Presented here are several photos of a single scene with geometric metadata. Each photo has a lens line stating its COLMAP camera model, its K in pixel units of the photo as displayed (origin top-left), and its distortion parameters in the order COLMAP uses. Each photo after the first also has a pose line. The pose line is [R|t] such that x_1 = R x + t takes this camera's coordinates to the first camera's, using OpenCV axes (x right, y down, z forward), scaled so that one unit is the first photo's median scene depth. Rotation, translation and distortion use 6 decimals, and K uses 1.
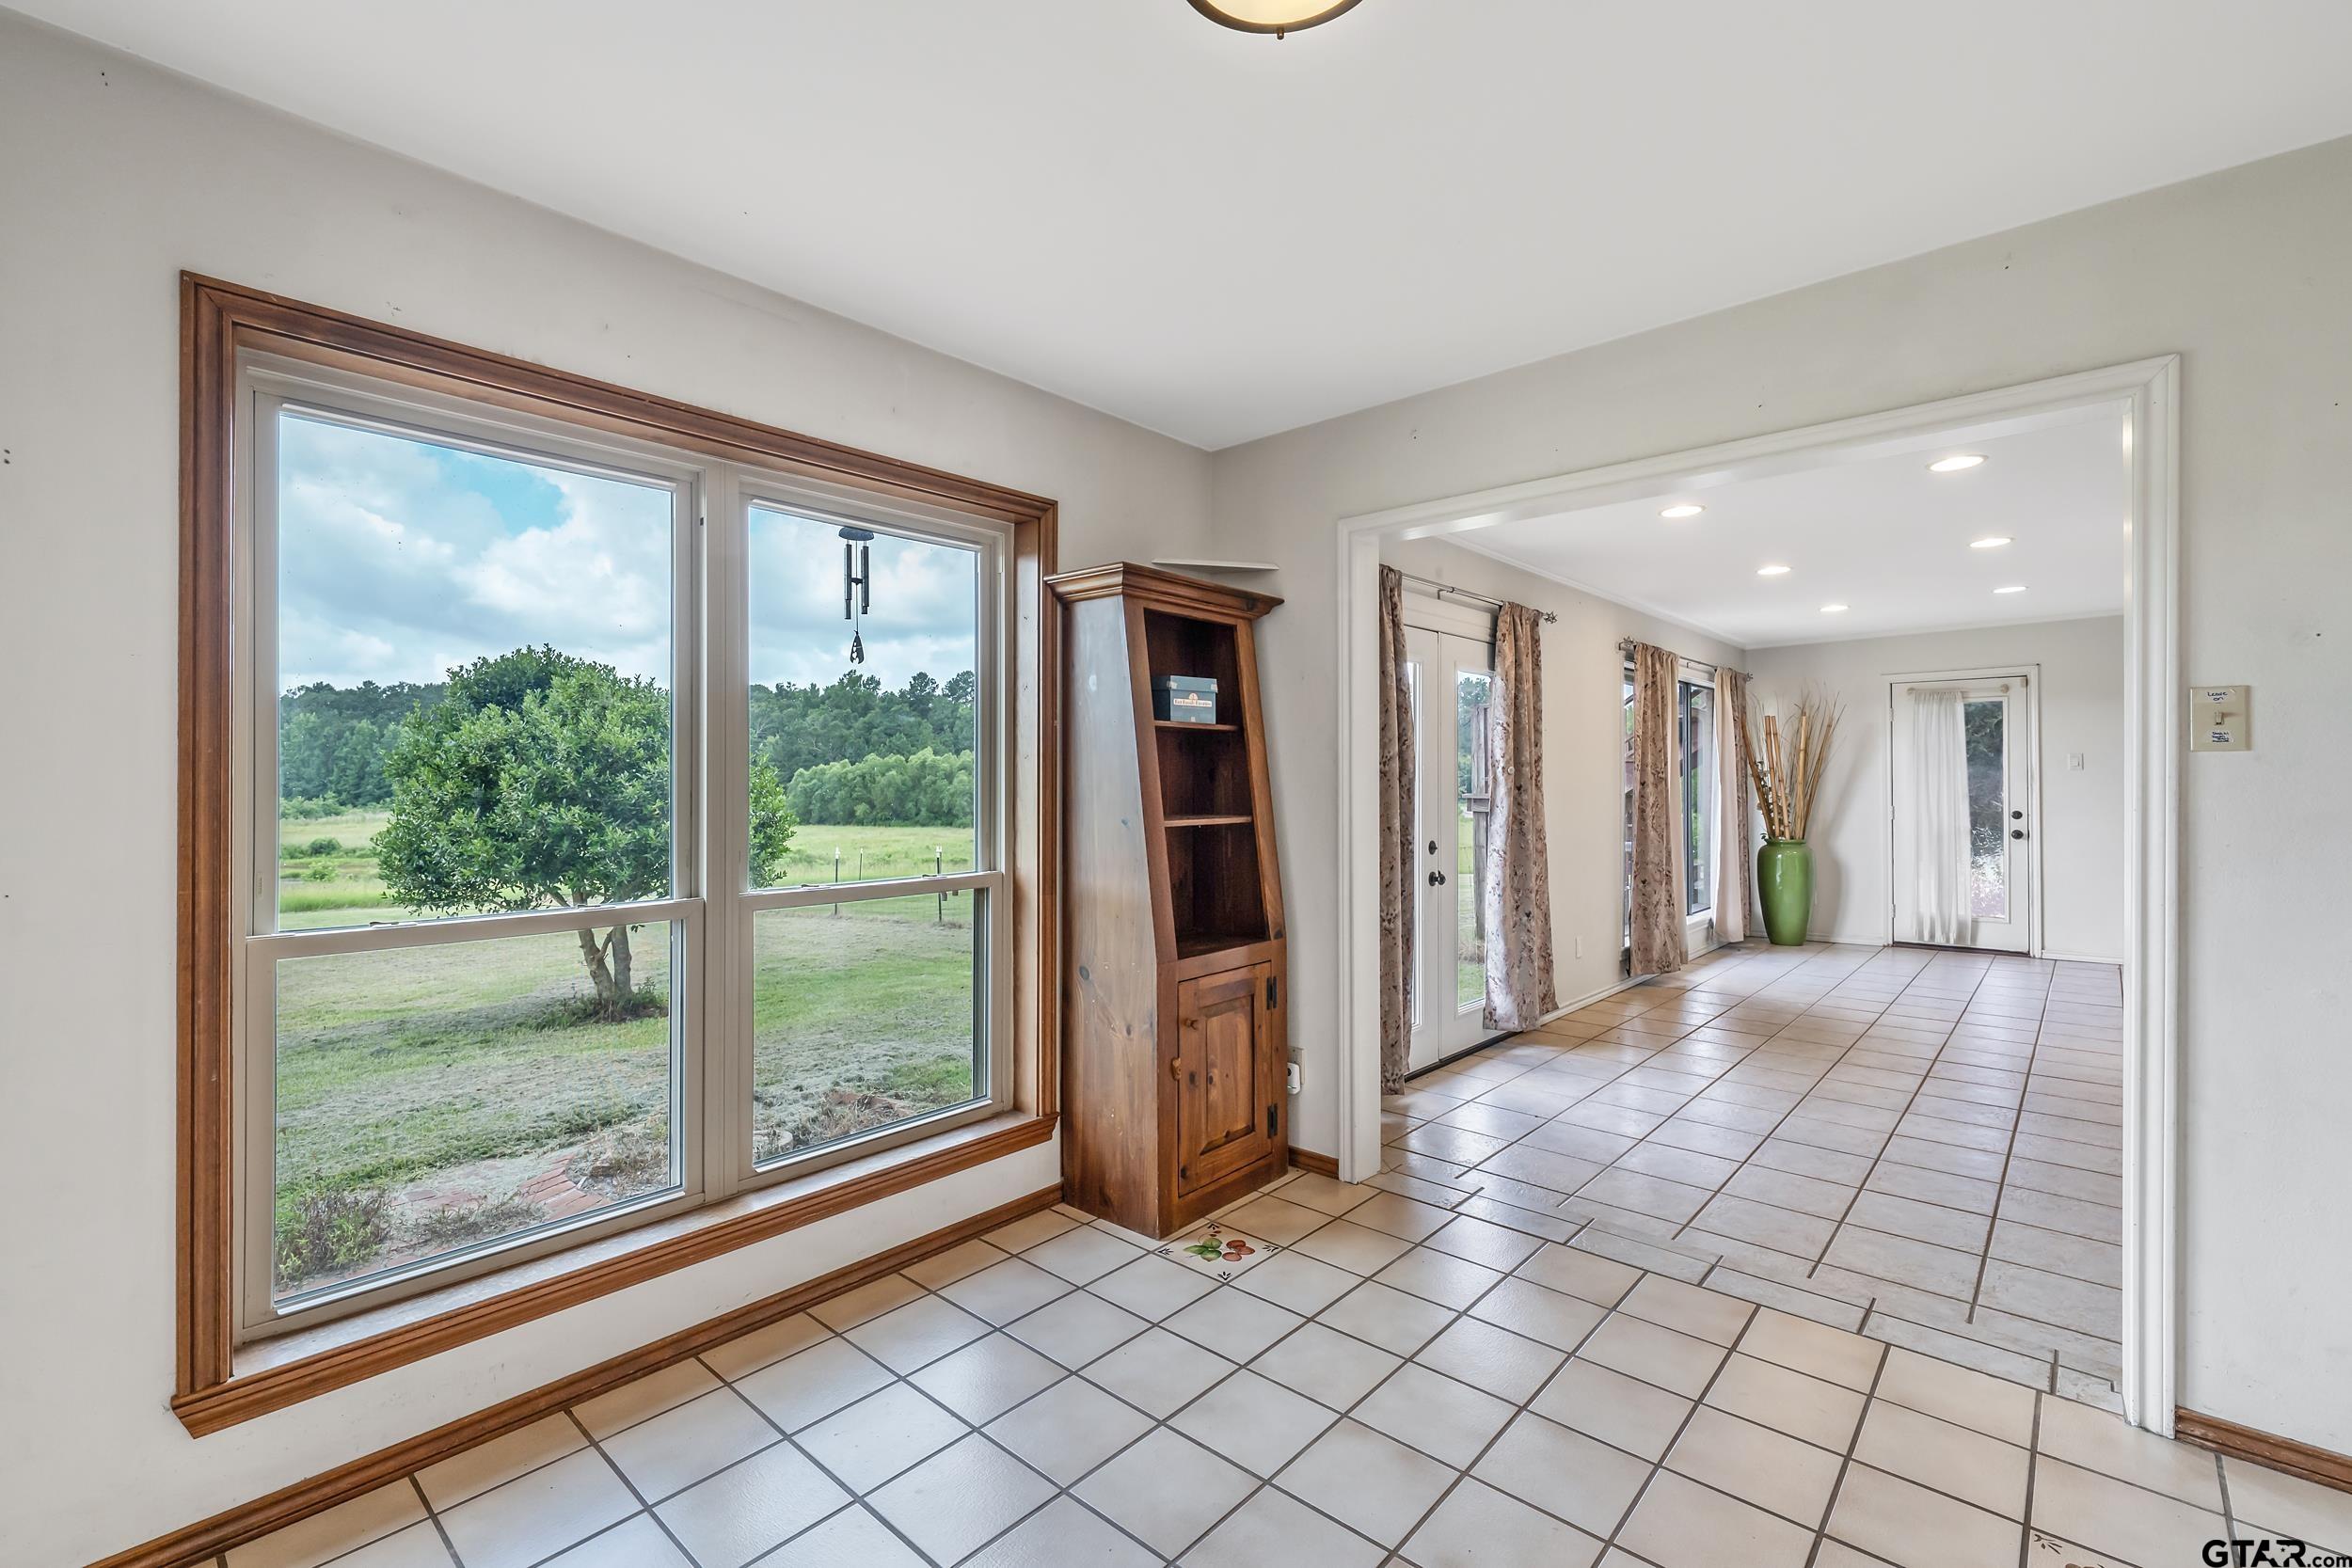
lens RADIAL K [[1035.7, 0, 1180.4], [0, 1035.7, 775.9], [0, 0, 1]] dist [0.001707, 0.000120]
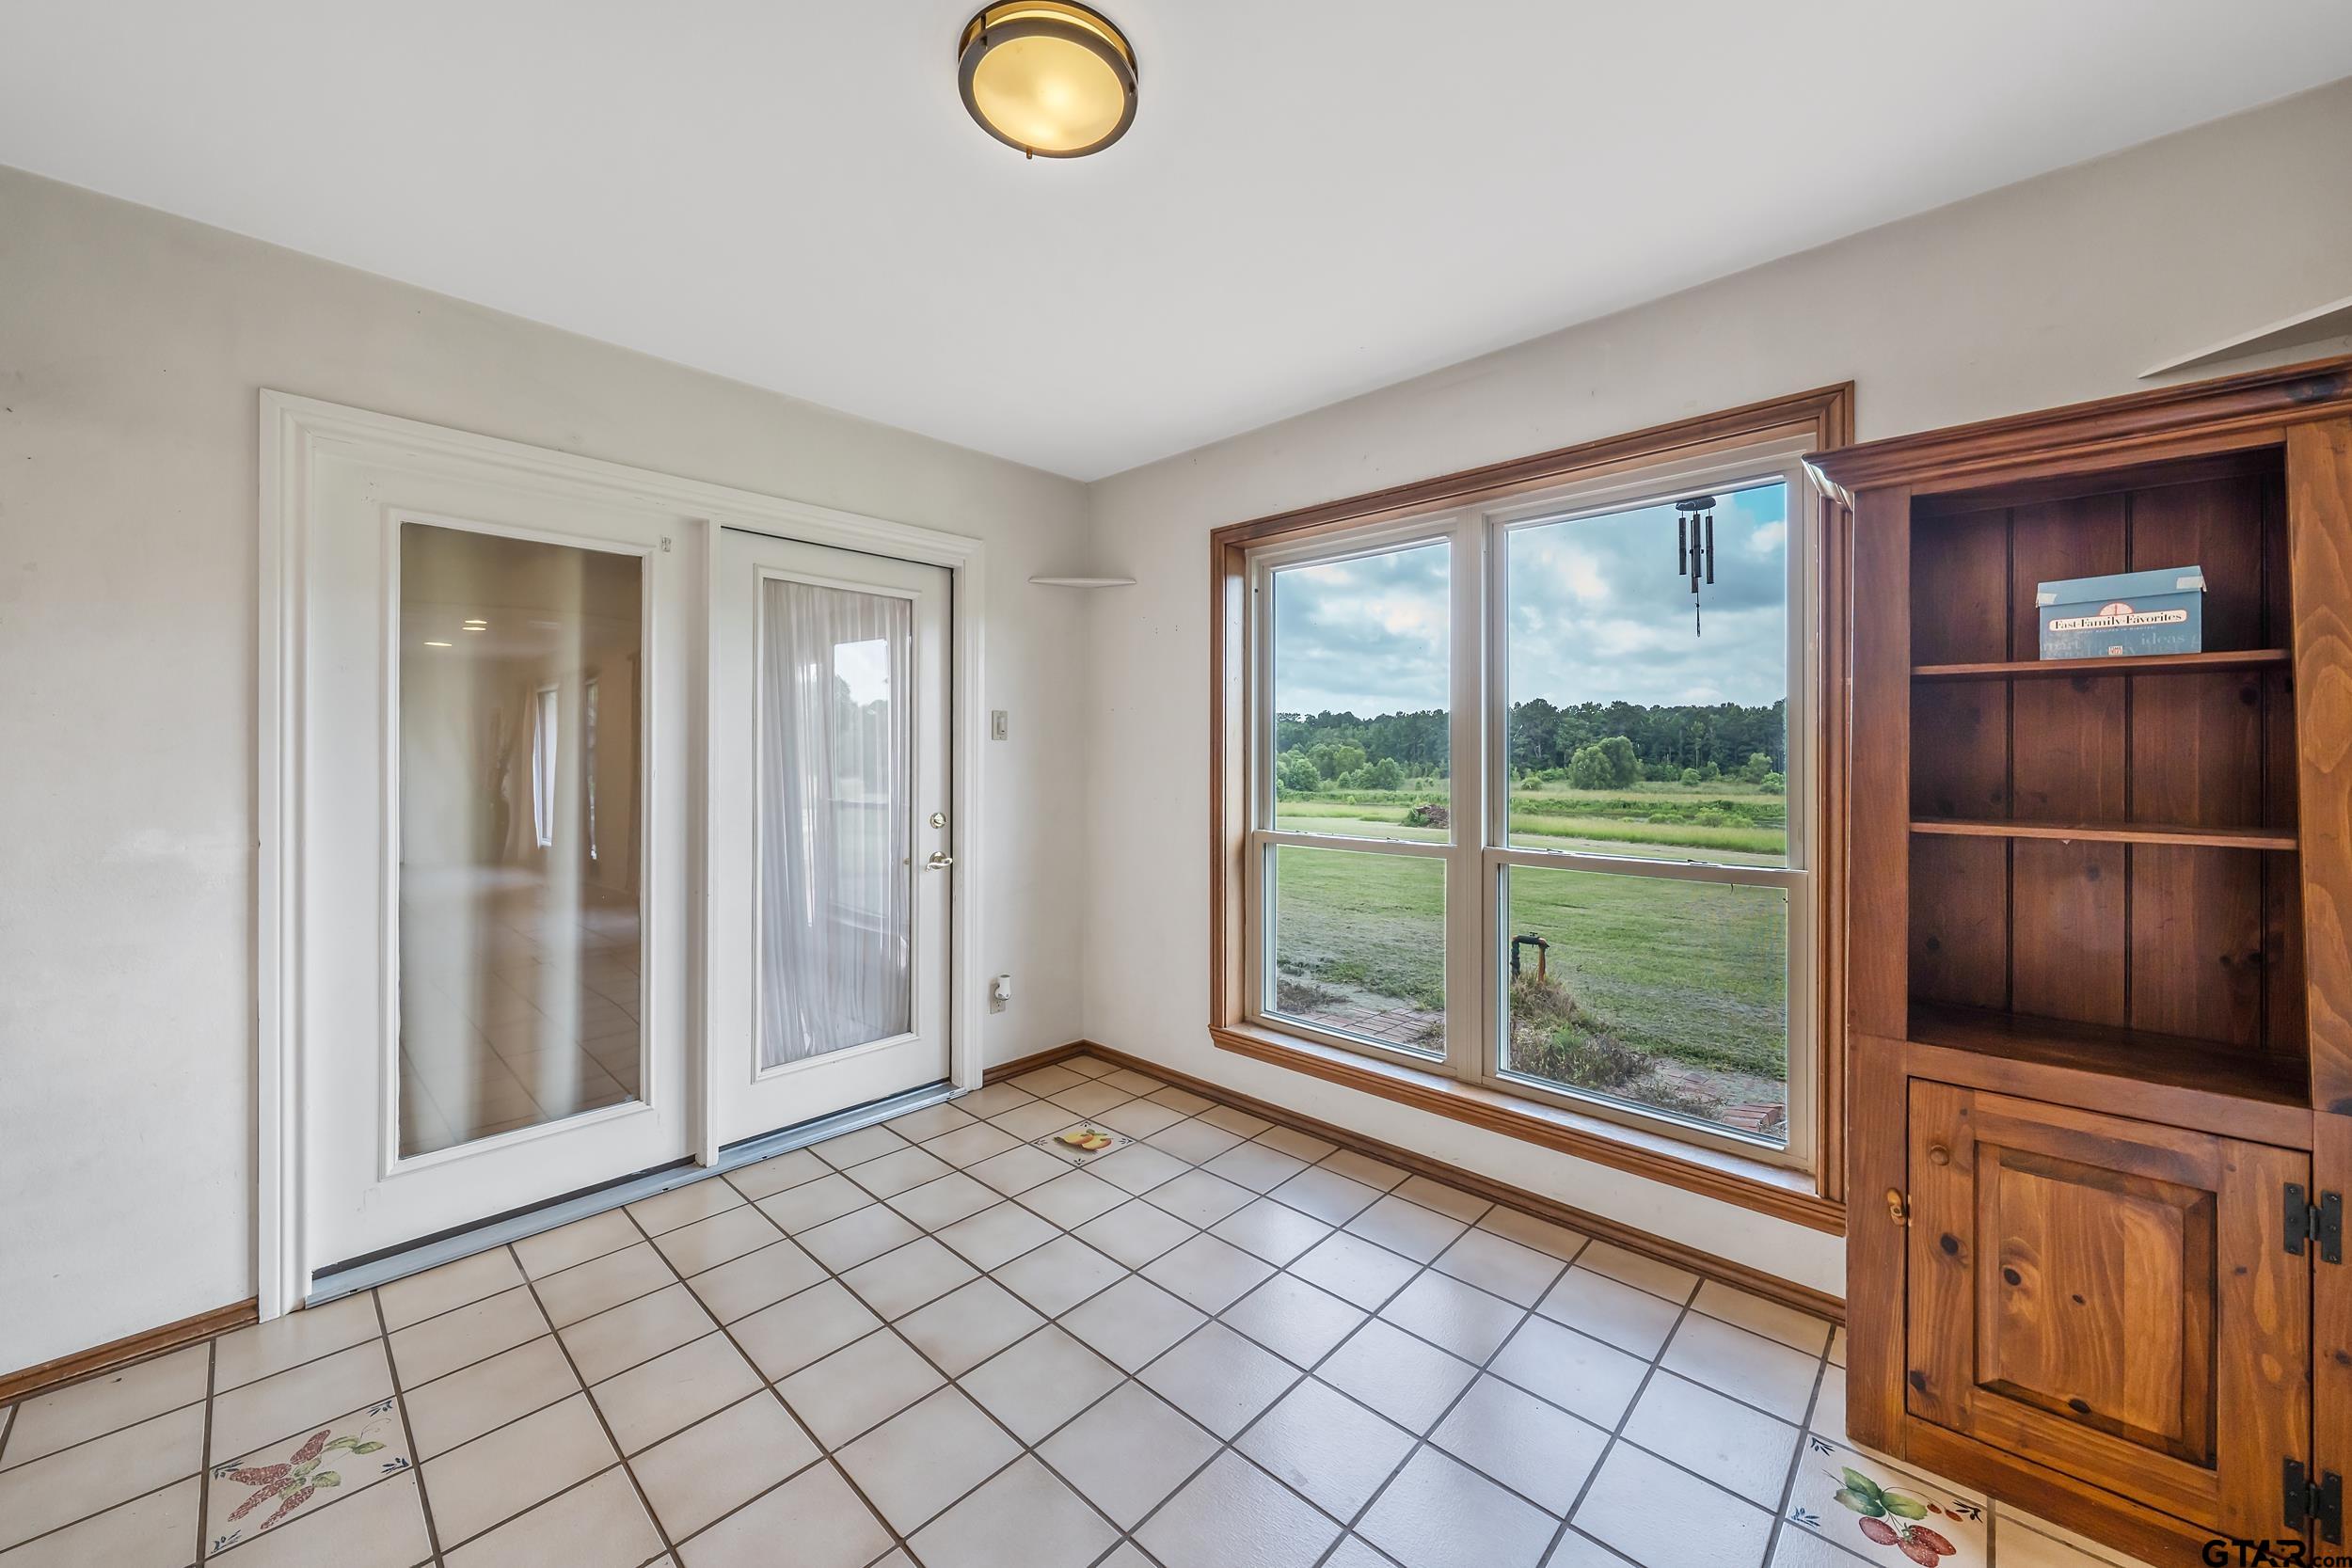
lens RADIAL K [[858.2, 0, 1162.9], [0, 858.2, 763.4], [0, 0, 1]] dist [-0.000807, 0.000232]
pose [[-0.033163, 0.009592, -0.999404, 0.484973], [0.000213, 0.999954, 0.009590, 0.001053], [0.999450, 0.000105, -0.033163, 0.502031]]
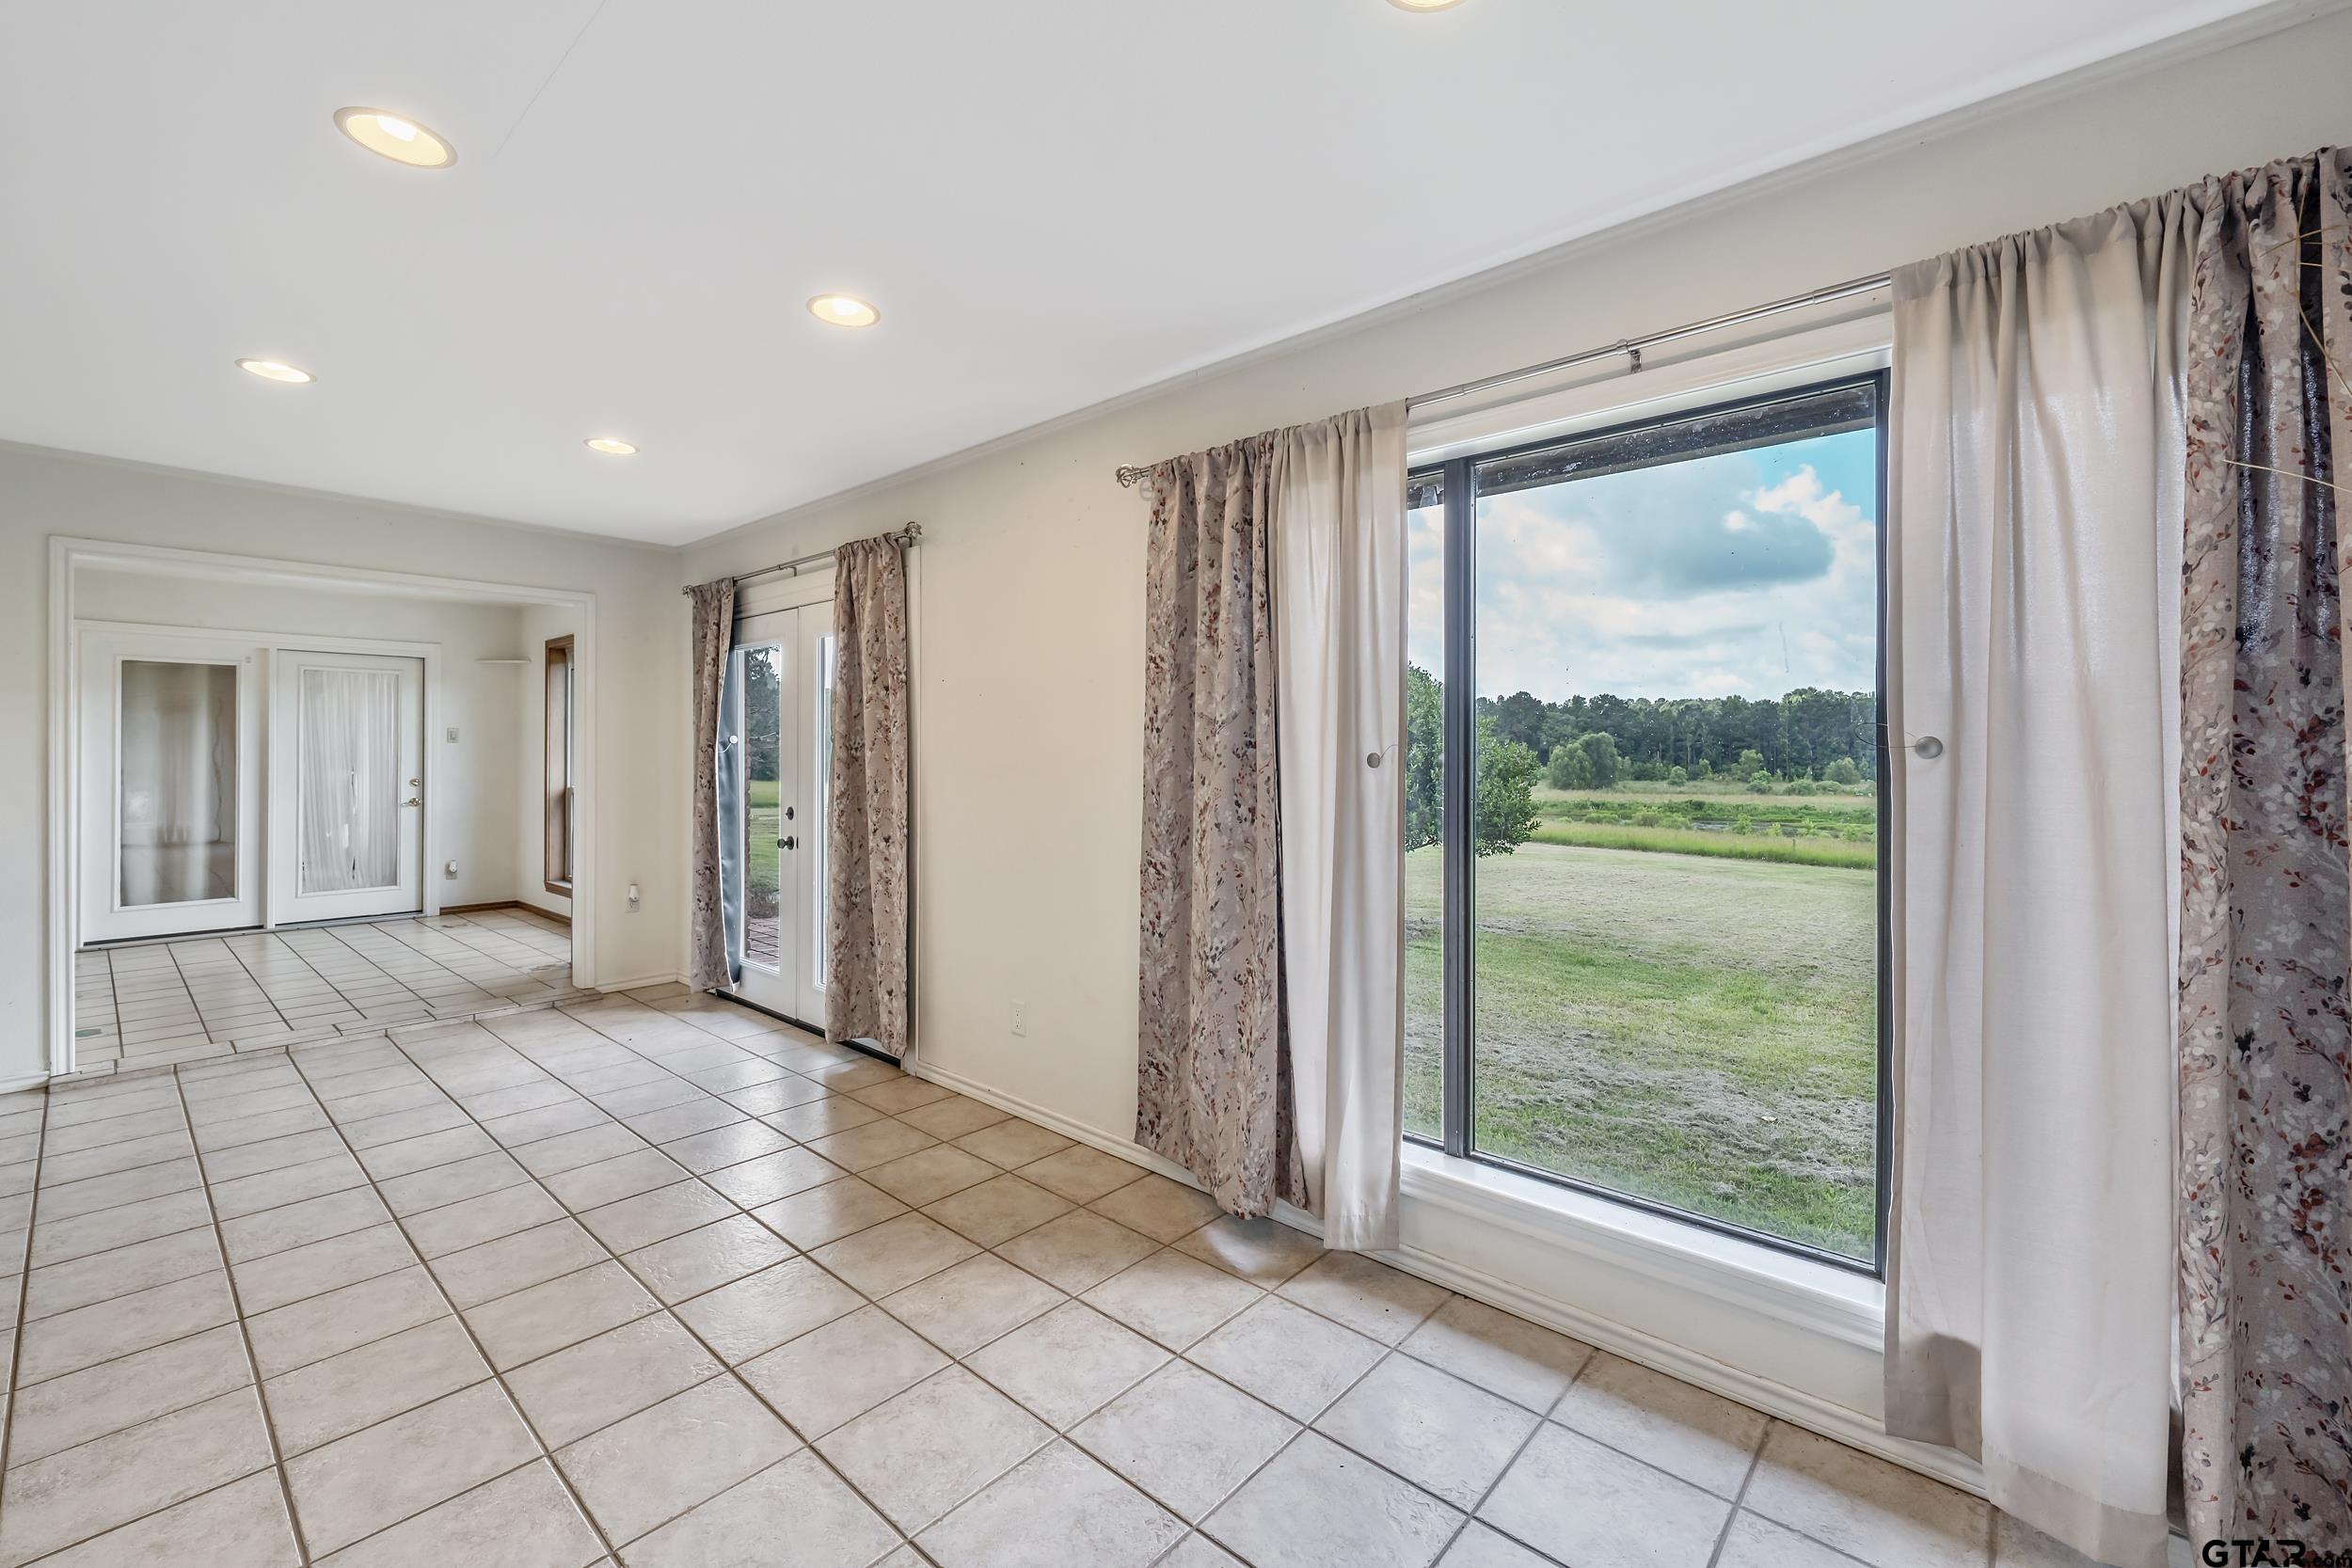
lens RADIAL K [[976.8, 0, 1179.1], [0, 976.8, 761.8], [0, 0, 1]] dist [0.000839, -0.000102]
pose [[-0.004159, 0.007860, -0.999960, 0.667867], [0.003042, 0.999965, 0.007847, 0.002876], [0.999987, -0.003010, -0.004182, 0.714011]]
